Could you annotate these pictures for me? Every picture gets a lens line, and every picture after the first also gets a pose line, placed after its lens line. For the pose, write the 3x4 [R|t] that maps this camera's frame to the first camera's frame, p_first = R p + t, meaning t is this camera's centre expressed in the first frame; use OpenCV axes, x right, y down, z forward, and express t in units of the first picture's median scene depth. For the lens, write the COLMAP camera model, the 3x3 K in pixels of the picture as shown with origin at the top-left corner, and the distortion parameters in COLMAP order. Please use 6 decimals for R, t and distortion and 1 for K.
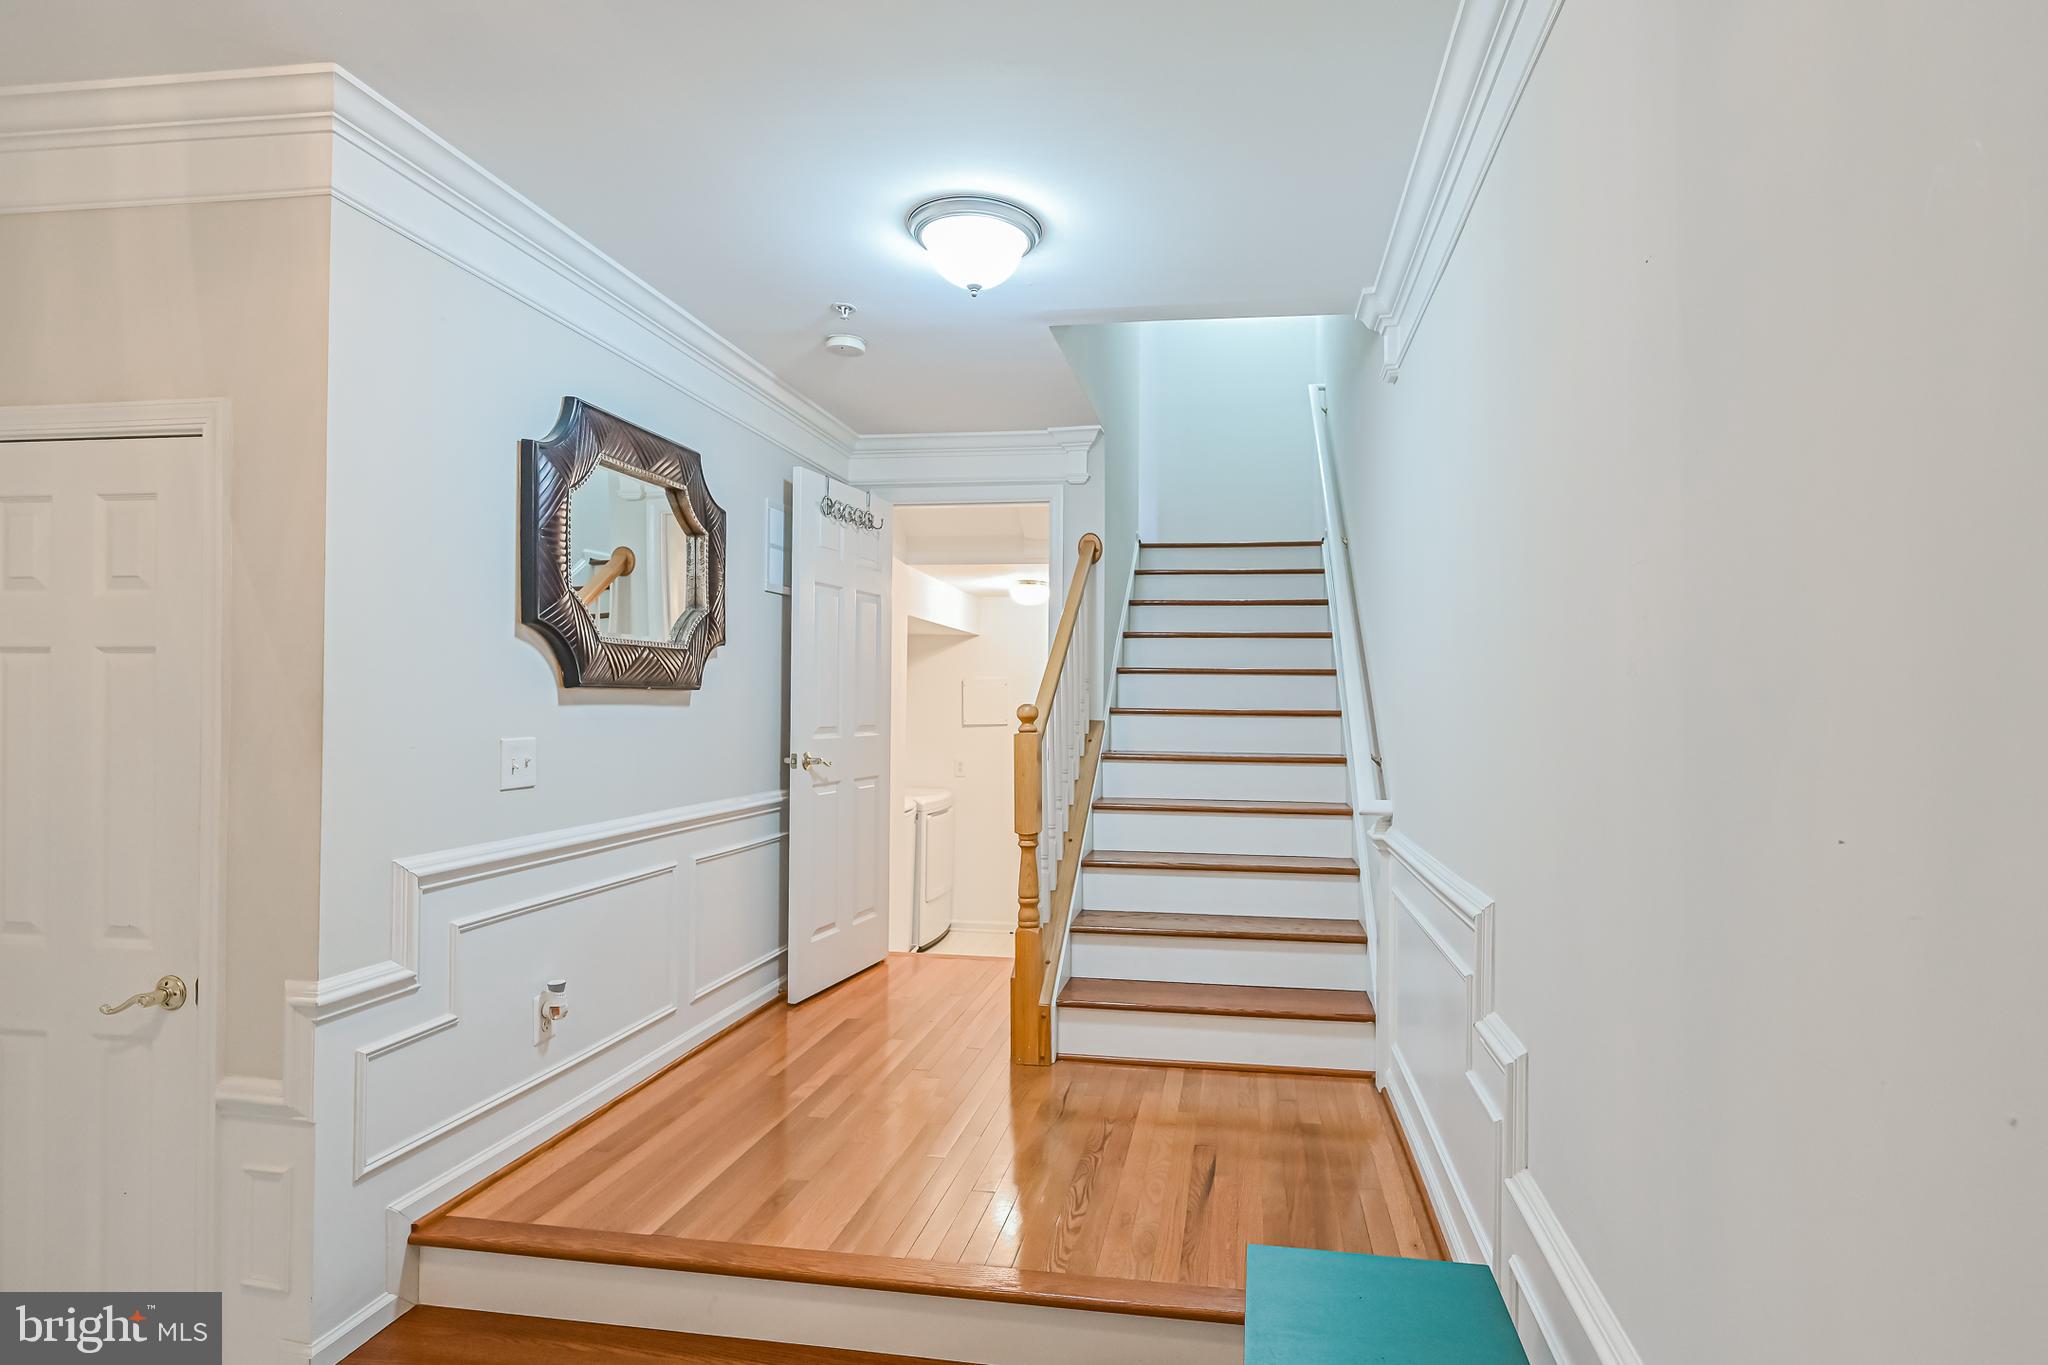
lens RADIAL K [[1045.5, 0, 1023.7], [0, 1045.5, 695.9], [0, 0, 1]] dist [-0.003582, -0.000336]
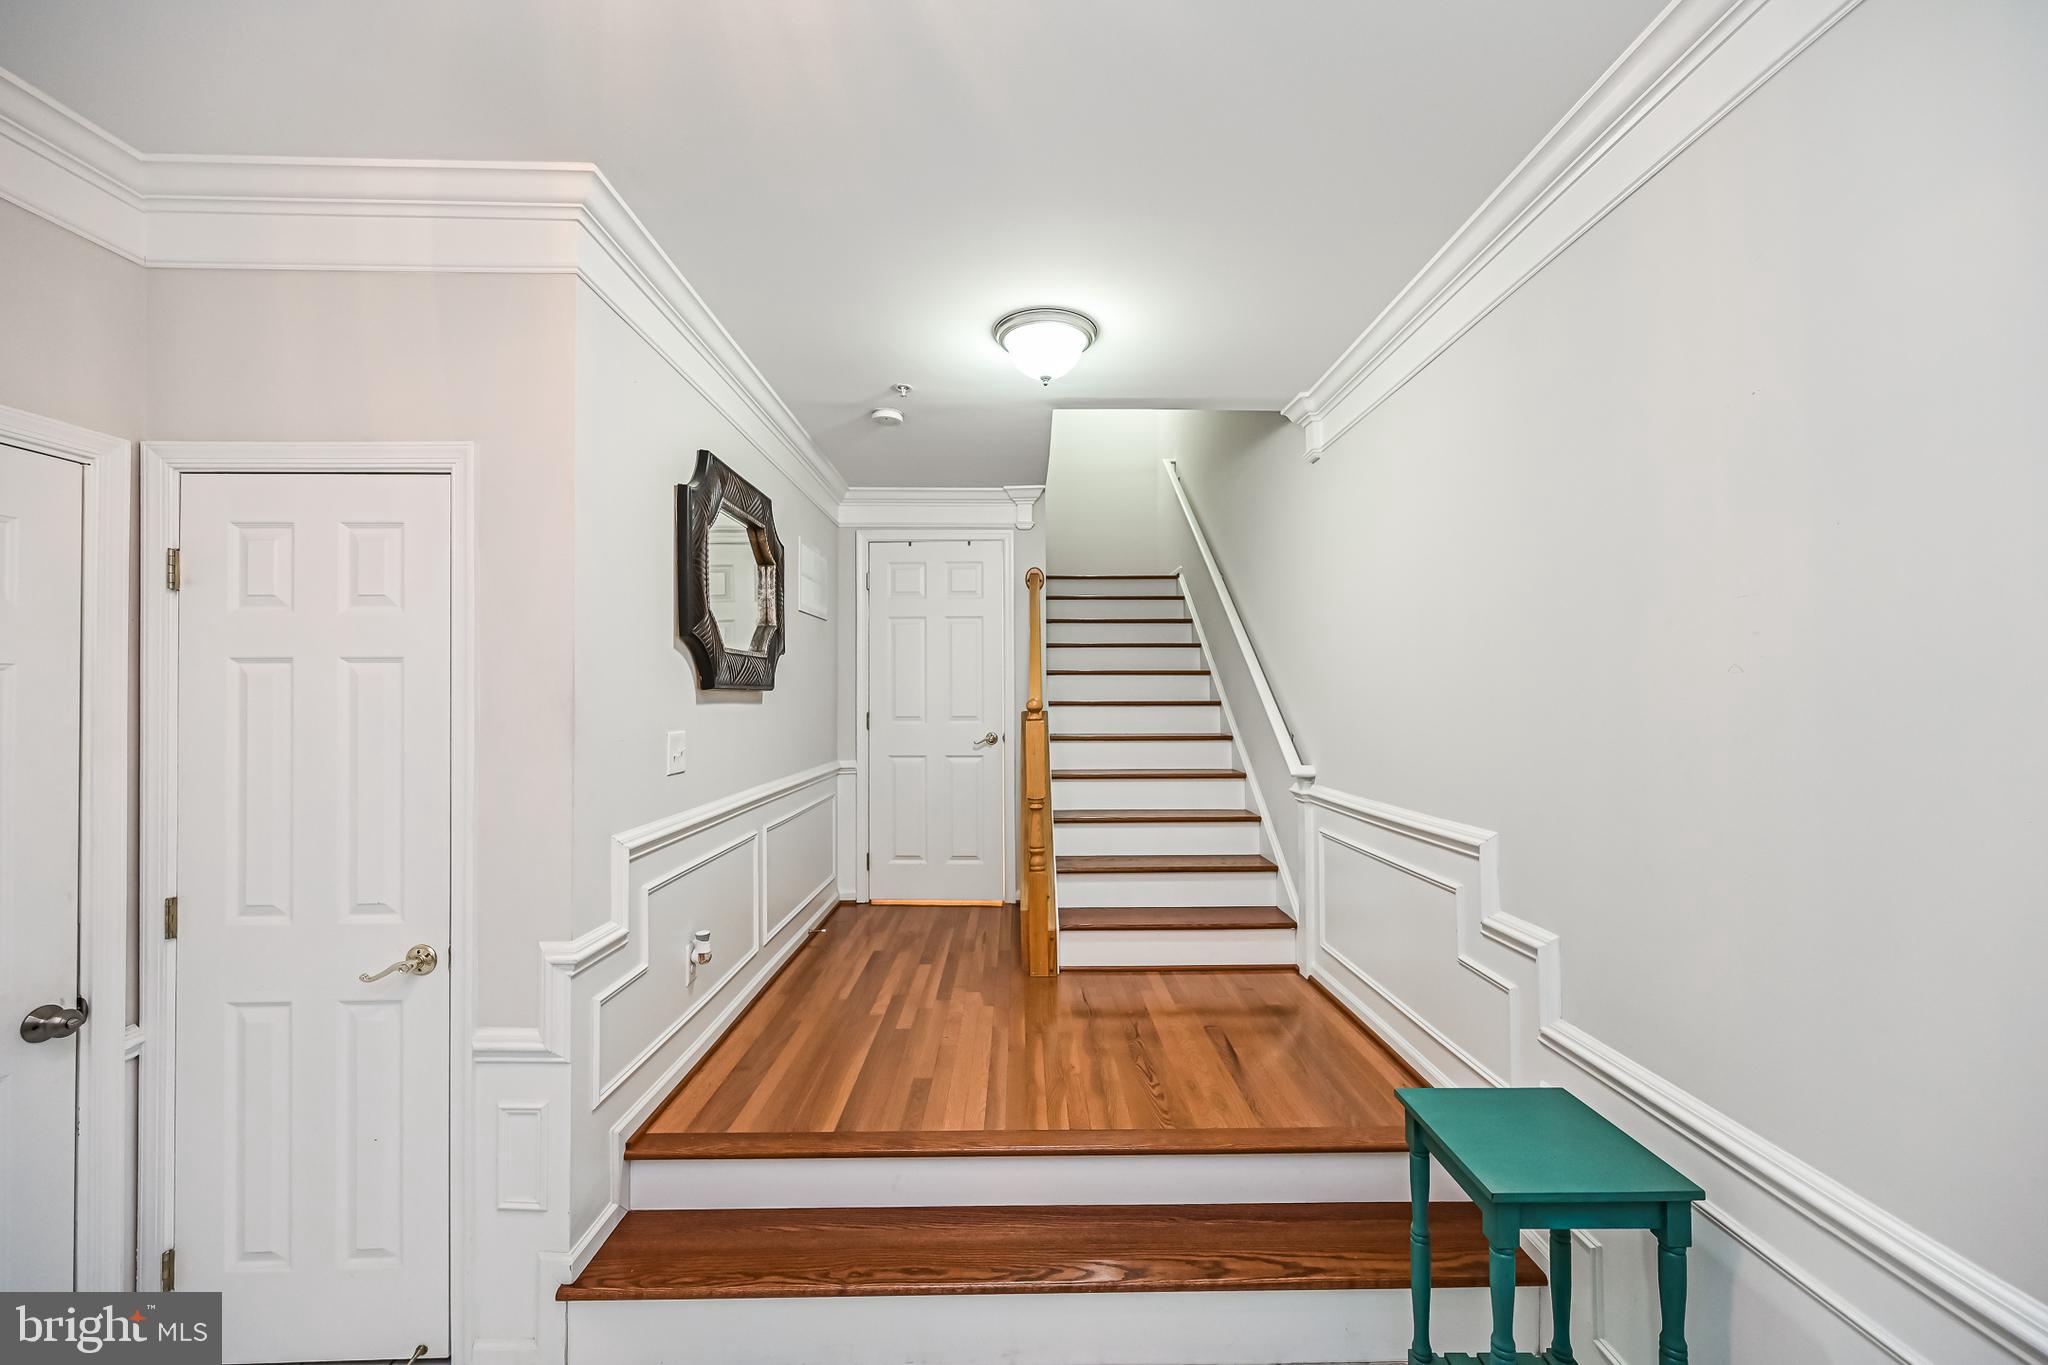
lens RADIAL K [[809.0, 0, 1030.3], [0, 809.0, 685.6], [0, 0, 1]] dist [-0.001659, 0.000840]
pose [[0.986838, -0.009423, 0.161434, -0.214835], [0.010752, 0.999915, -0.007364, -0.001343], [-0.161351, 0.009003, 0.986856, 0.010890]]
